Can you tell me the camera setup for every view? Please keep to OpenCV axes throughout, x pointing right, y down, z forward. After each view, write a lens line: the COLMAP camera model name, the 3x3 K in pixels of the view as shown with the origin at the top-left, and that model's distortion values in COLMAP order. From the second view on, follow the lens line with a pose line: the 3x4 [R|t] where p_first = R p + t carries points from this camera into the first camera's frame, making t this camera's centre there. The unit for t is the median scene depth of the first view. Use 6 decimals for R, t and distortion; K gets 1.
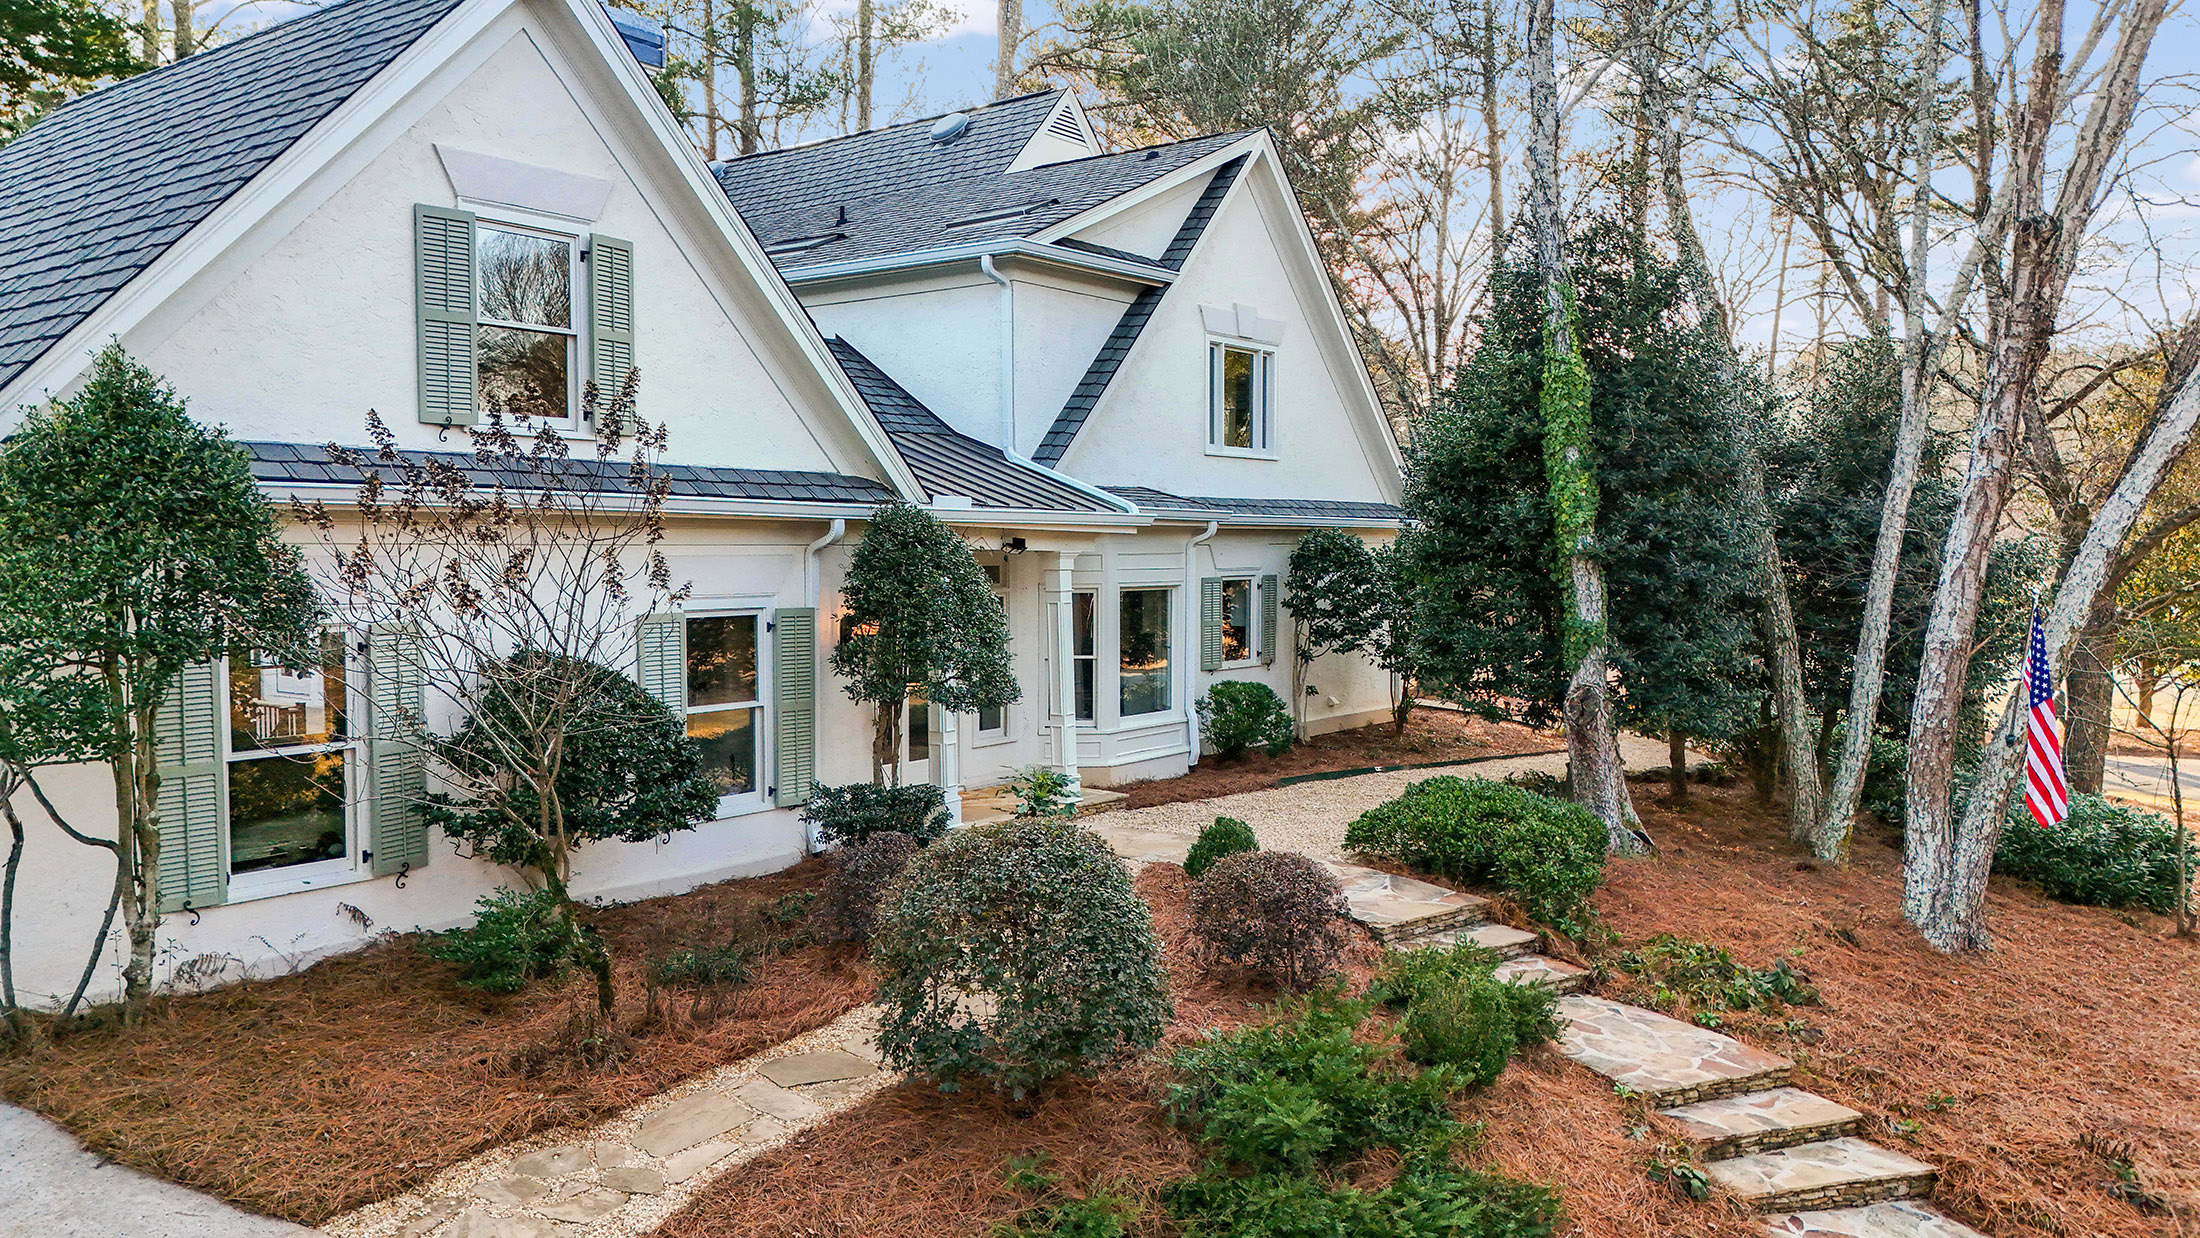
lens RADIAL K [[1610.5, 0, 1100.0], [0, 1610.5, 619.0], [0, 0, 1]] dist [0.099644, -0.123654]
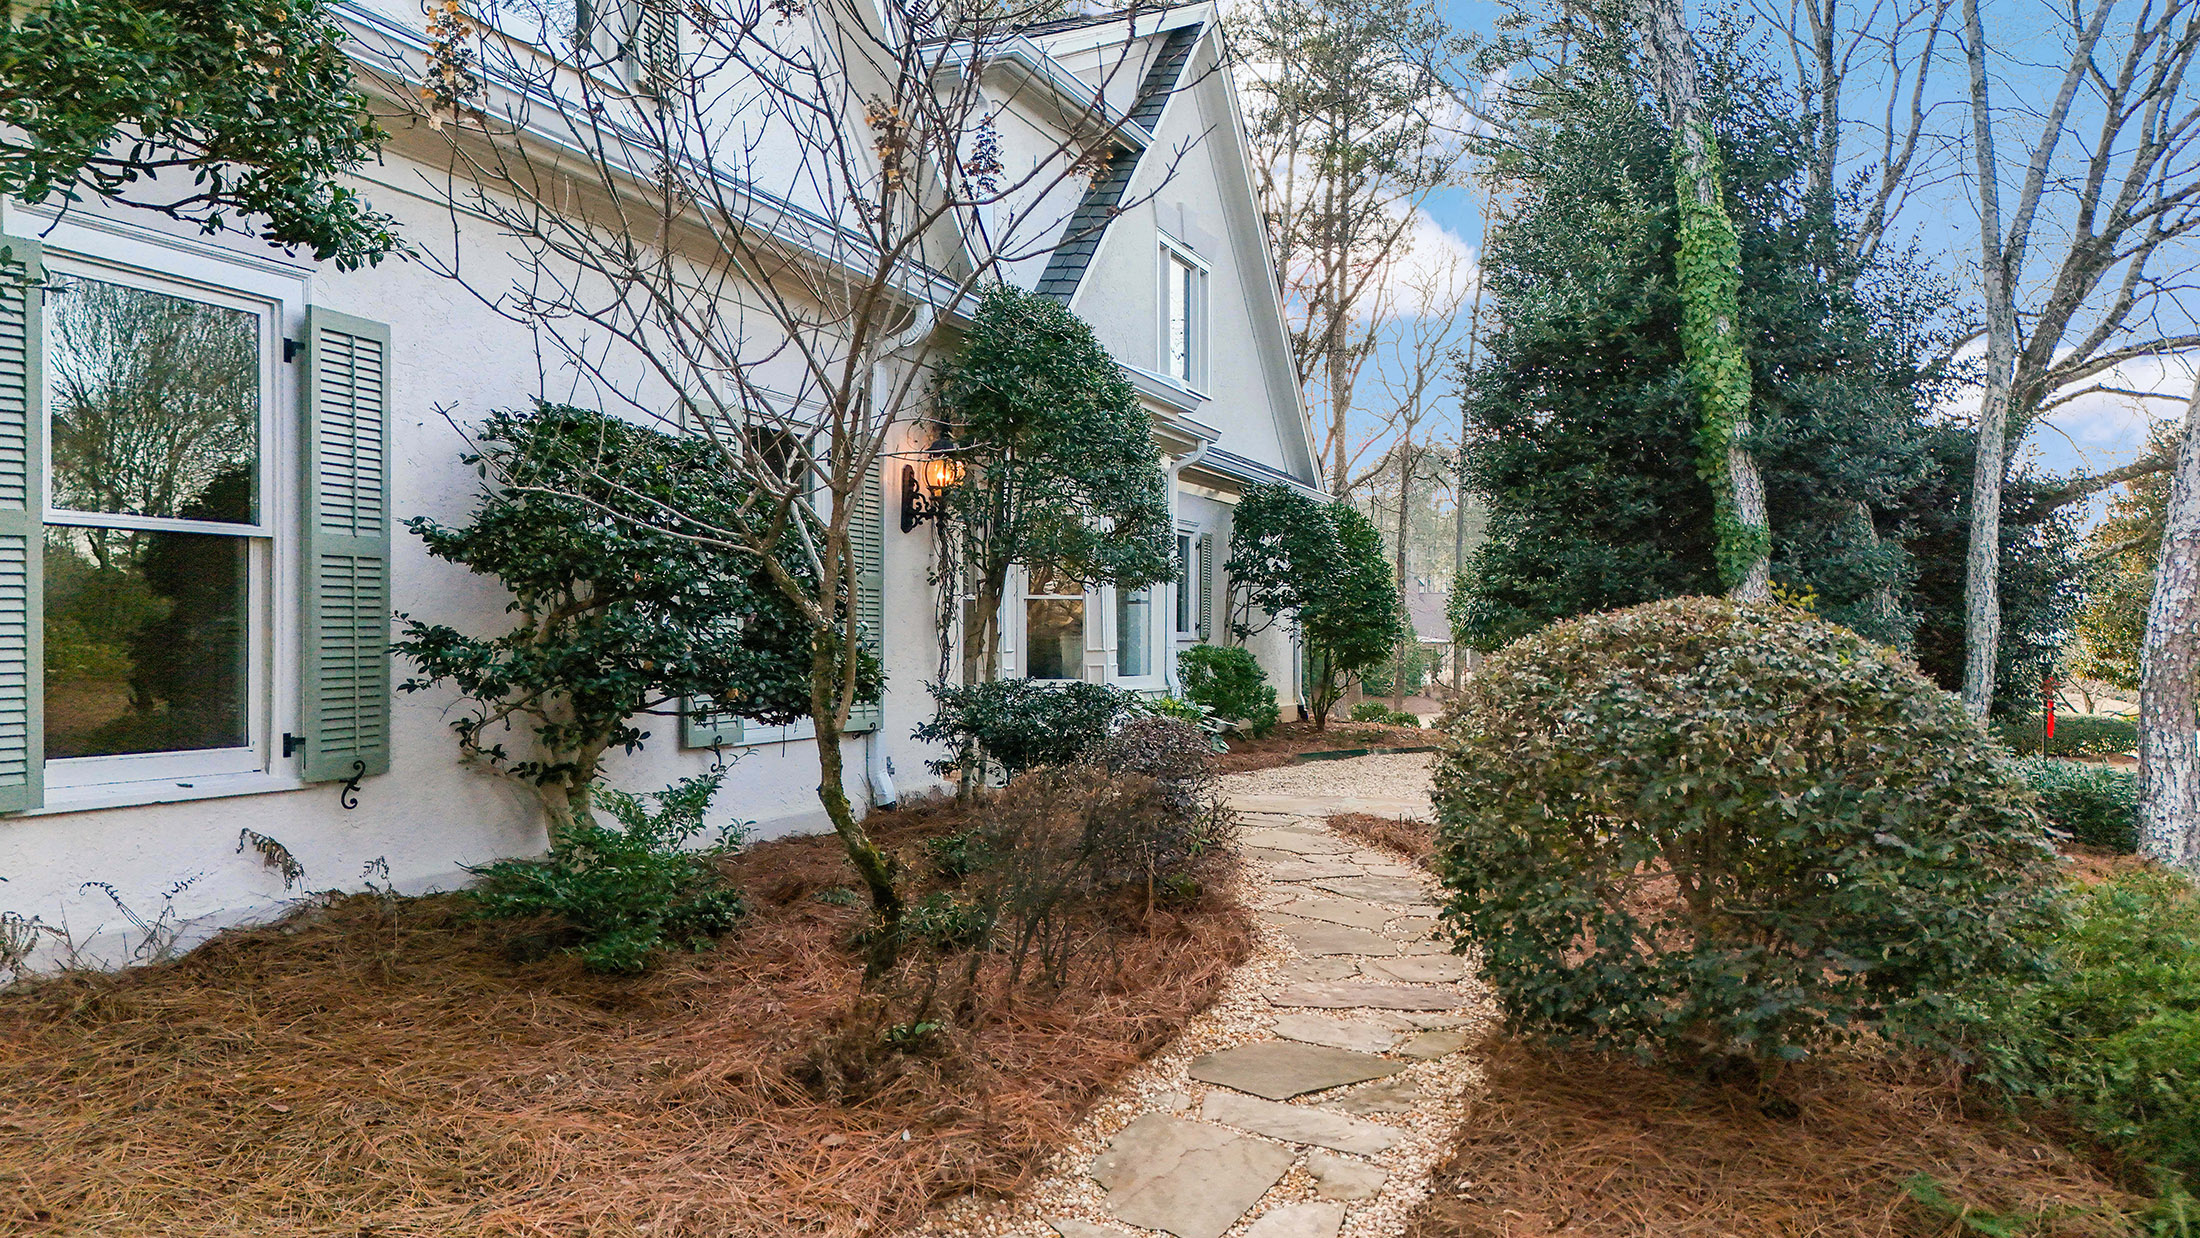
lens RADIAL K [[1610.5, 0, 1100.0], [0, 1610.5, 619.0], [0, 0, 1]] dist [0.099644, -0.123654]
pose [[0.969448, 0.004519, 0.245254, -0.255789], [0.010163, 0.998232, -0.058566, 0.108743], [-0.245085, 0.059269, 0.967688, 0.332277]]
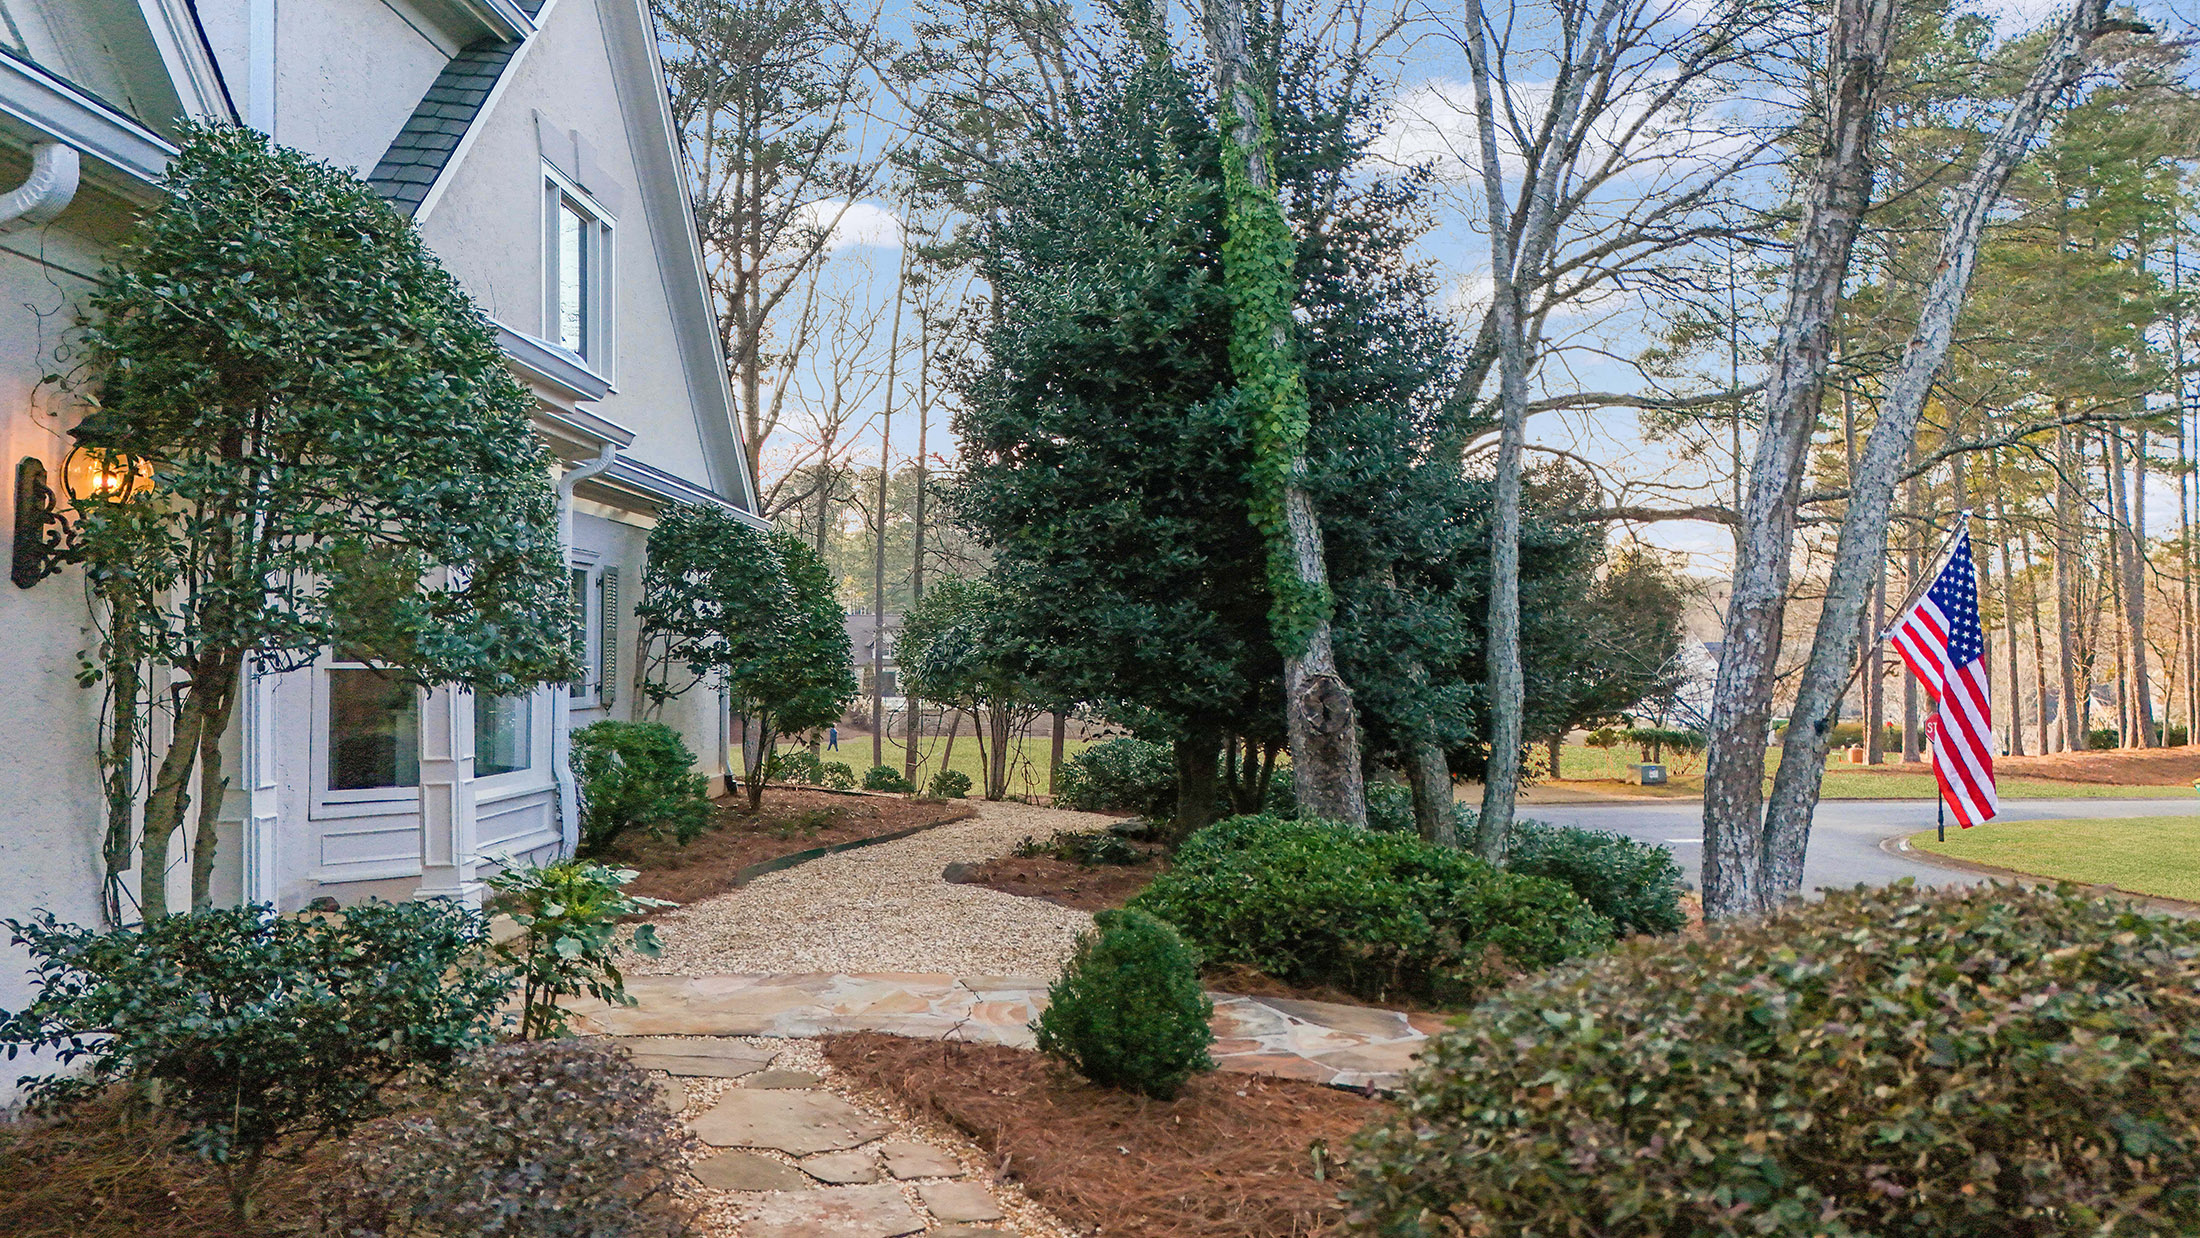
lens RADIAL K [[1611.9, 0, 1110.4], [0, 1611.9, 632.1], [0, 0, 1]] dist [0.107959, -0.144616]
pose [[0.814123, 0.011410, 0.580581, -0.181571], [0.025620, 0.998128, -0.055541, 0.066126], [-0.580128, 0.060091, 0.812306, 0.586967]]
